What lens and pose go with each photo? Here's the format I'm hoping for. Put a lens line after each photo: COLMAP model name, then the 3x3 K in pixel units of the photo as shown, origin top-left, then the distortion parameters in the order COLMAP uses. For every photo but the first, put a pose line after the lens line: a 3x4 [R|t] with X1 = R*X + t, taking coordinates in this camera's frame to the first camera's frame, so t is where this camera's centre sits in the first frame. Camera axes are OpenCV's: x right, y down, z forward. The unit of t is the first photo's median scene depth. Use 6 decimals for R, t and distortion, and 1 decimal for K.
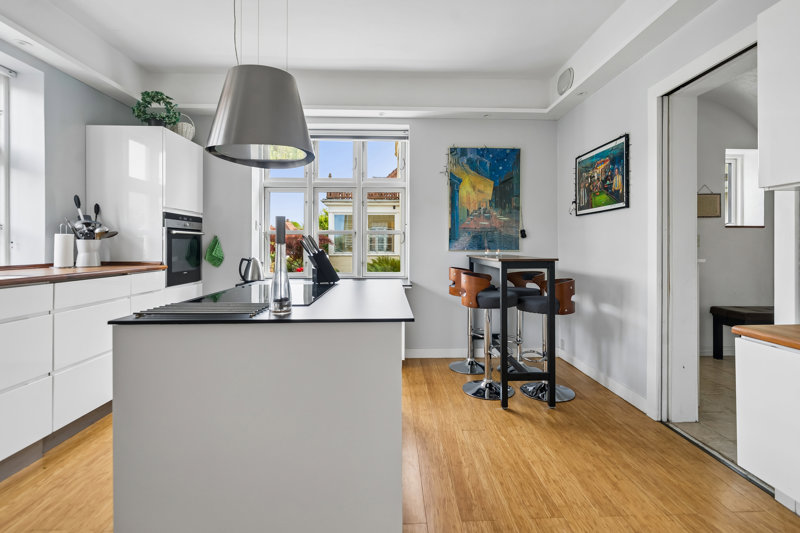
lens RADIAL K [[387.7, 0, 412.0], [0, 387.7, 245.2], [0, 0, 1]] dist [0.001144, -0.000139]
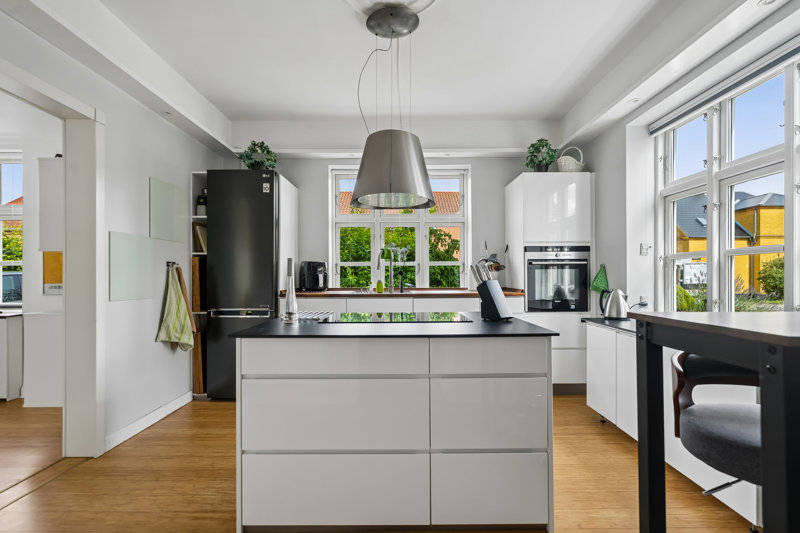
lens RADIAL K [[375.1, 0, 400.0], [0, 375.1, 266.5], [0, 0, 1]] dist [0.001175, 0.000244]
pose [[-0.038290, -0.025592, -0.998939, 0.472787], [0.008841, 0.999624, -0.025949, -0.000366], [0.999228, -0.009825, -0.038049, 0.661691]]
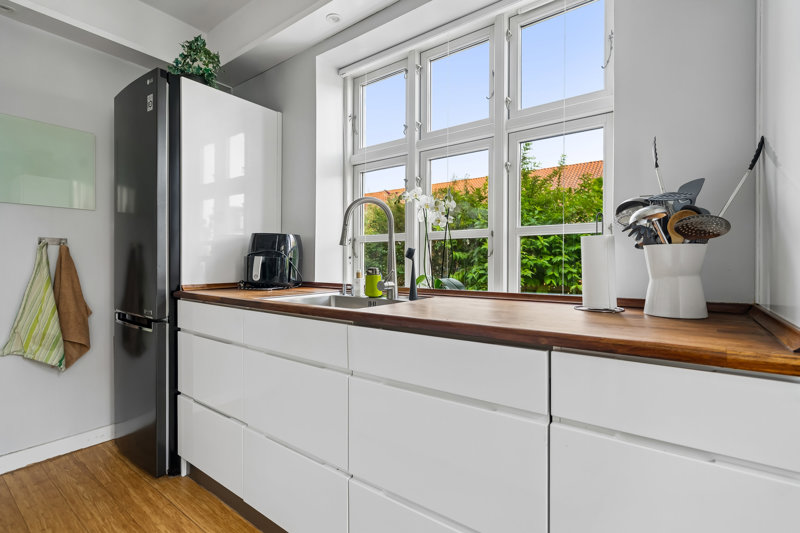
lens RADIAL K [[373.2, 0, 400.0], [0, 373.2, 266.5], [0, 0, 1]] dist [-0.001295, 0.000010]
pose [[-0.632916, 0.002982, -0.774215, -0.351660], [0.000249, 0.999993, 0.003648, 0.004882], [0.774221, 0.002116, -0.632912, 0.926568]]
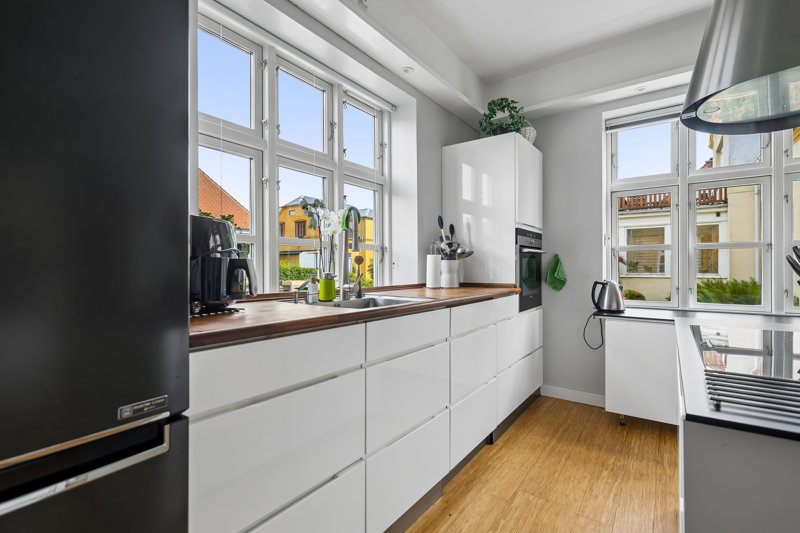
lens RADIAL K [[375.1, 0, 400.0], [0, 375.1, 266.5], [0, 0, 1]] dist [0.001175, 0.000244]
pose [[0.781892, -0.003745, -0.623402, -0.308654], [0.005428, 0.999985, 0.000800, 0.000228], [0.623390, -0.004009, 0.781901, 0.160993]]
